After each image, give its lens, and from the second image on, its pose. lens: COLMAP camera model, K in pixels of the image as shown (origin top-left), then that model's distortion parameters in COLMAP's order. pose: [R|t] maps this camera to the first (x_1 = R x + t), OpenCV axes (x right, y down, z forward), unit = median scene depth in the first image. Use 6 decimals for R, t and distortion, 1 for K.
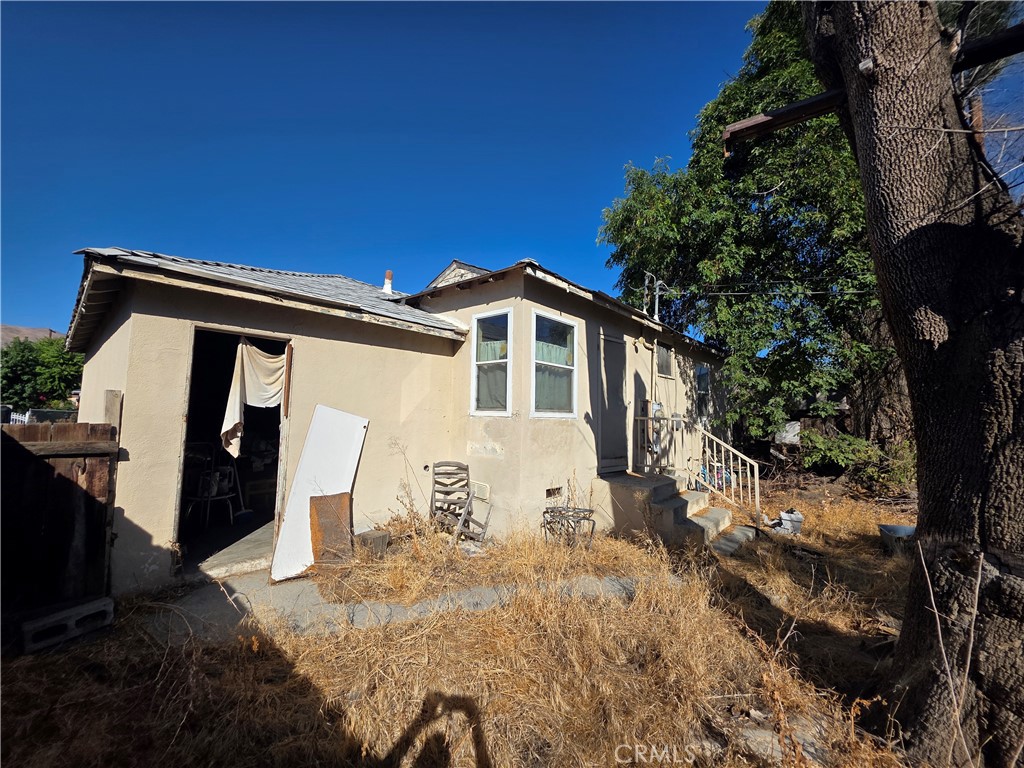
lens RADIAL K [[410.5, 0, 509.9], [0, 410.5, 381.0], [0, 0, 1]] dist [0.001341, 0.000237]
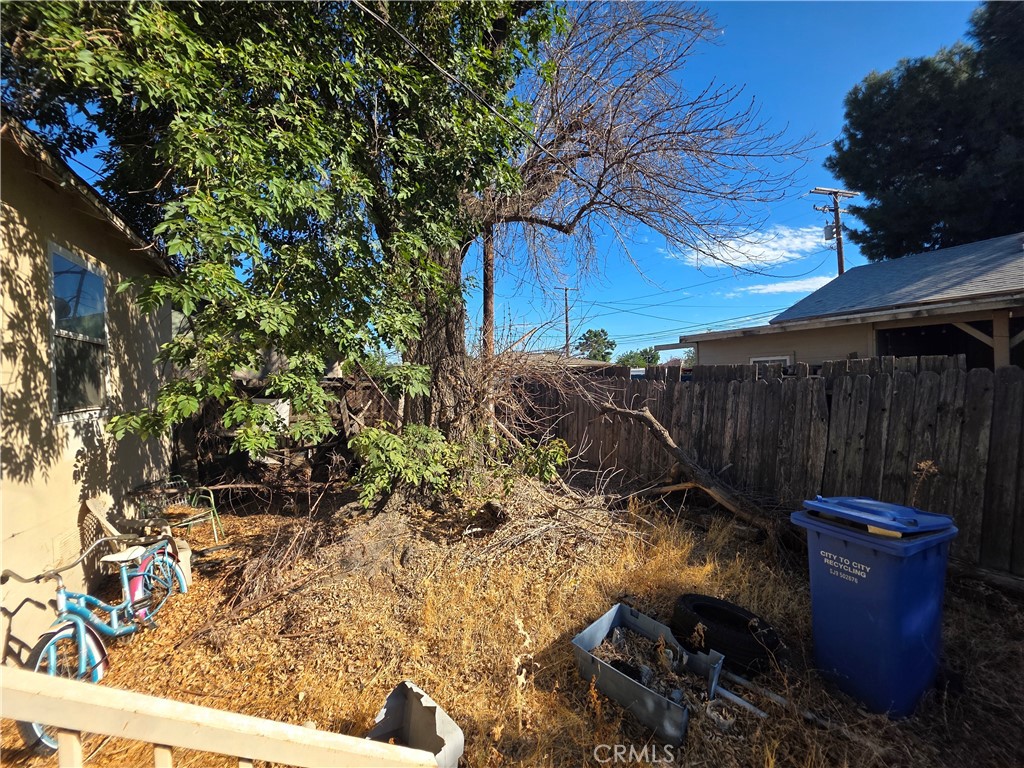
lens RADIAL K [[410.5, 0, 509.2], [0, 410.5, 381.8], [0, 0, 1]] dist [0.001341, 0.000237]
pose [[0.345082, -0.028433, 0.938142, 0.337514], [-0.032810, 0.998565, 0.042333, 0.045427], [-0.937999, -0.045389, 0.343654, 0.676428]]
